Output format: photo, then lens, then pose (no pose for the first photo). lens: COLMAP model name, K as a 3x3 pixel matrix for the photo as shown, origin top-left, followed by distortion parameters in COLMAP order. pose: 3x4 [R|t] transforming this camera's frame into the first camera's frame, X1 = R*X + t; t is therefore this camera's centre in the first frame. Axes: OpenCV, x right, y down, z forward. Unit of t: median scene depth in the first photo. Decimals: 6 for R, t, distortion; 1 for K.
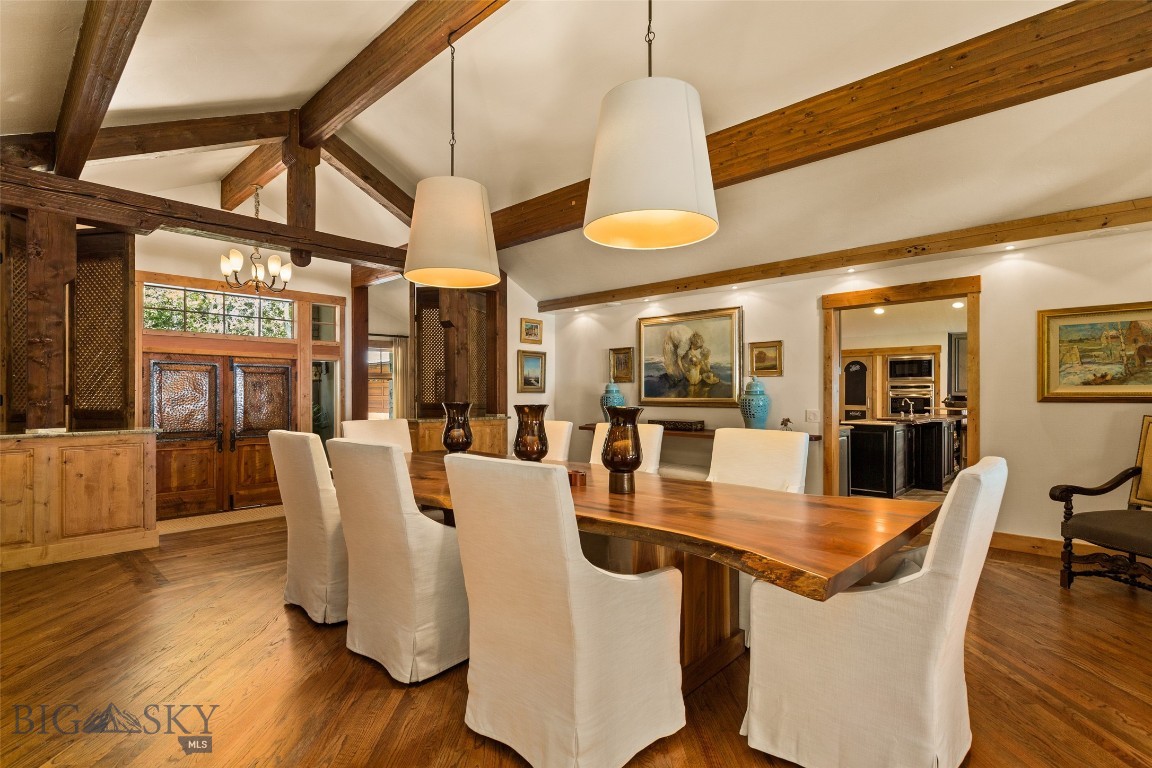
lens RADIAL K [[544.7, 0, 574.9], [0, 544.7, 391.7], [0, 0, 1]] dist [0.041240, -0.000090]
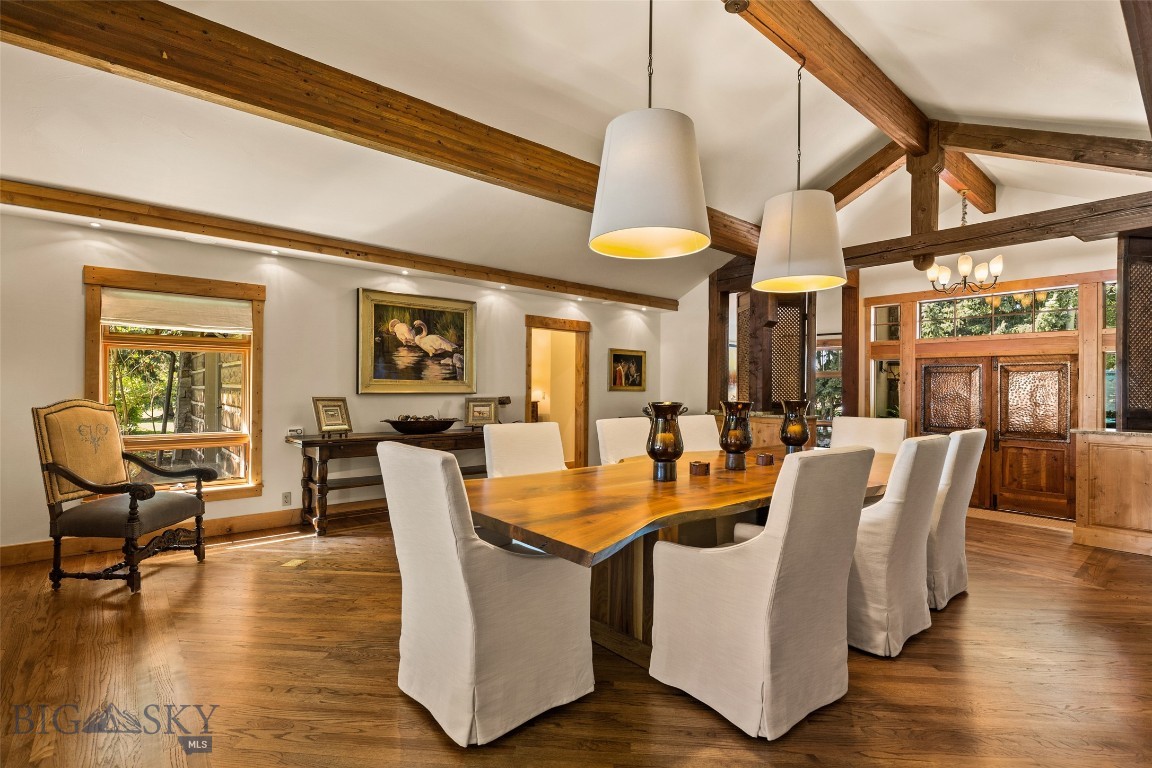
lens RADIAL K [[544.7, 0, 572.4], [0, 544.7, 404.3], [0, 0, 1]] dist [0.041240, -0.000090]
pose [[-0.113011, 0.023839, -0.993308, 0.468136], [-0.003381, 0.999697, 0.024377, 0.000645], [0.993588, 0.006113, -0.112896, 0.350161]]
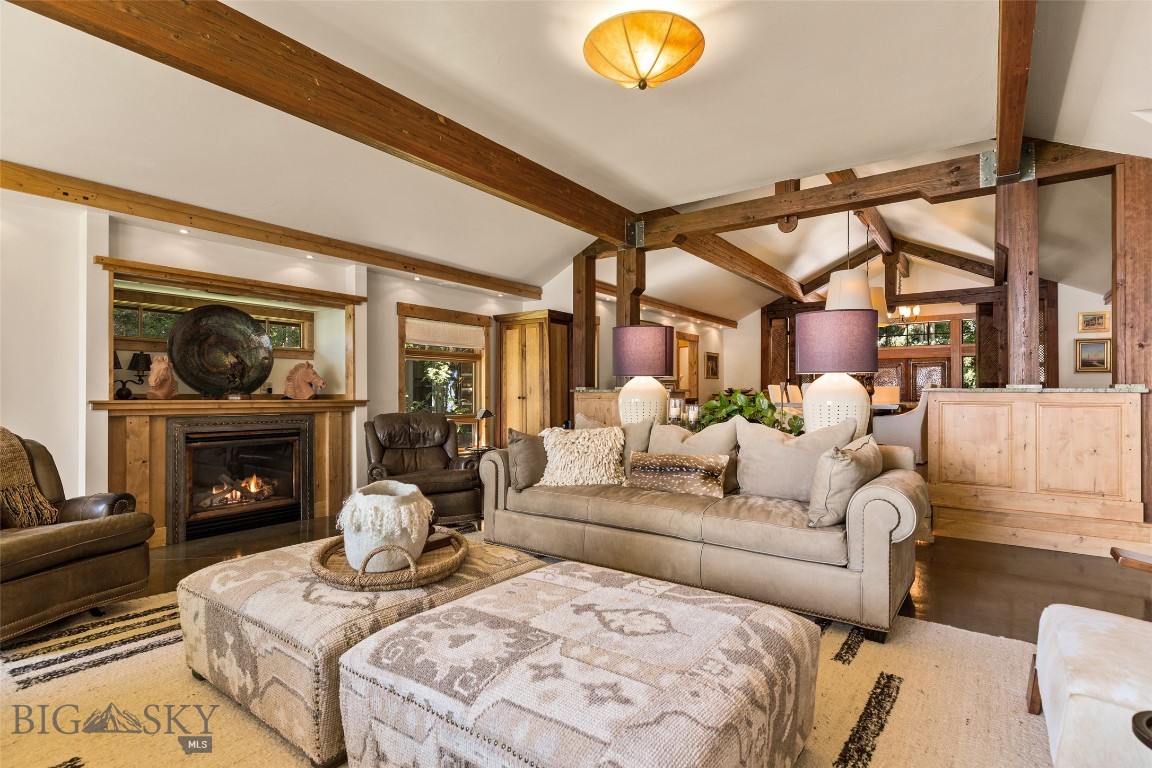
lens RADIAL K [[570.3, 0, 574.6], [0, 570.3, 386.7], [0, 0, 1]] dist [0.002808, 0.000335]
pose [[0.118060, 0.003668, -0.993000, 1.027012], [0.011824, 0.999917, 0.005099, 0.005111], [0.992936, -0.012343, 0.118007, -0.255424]]
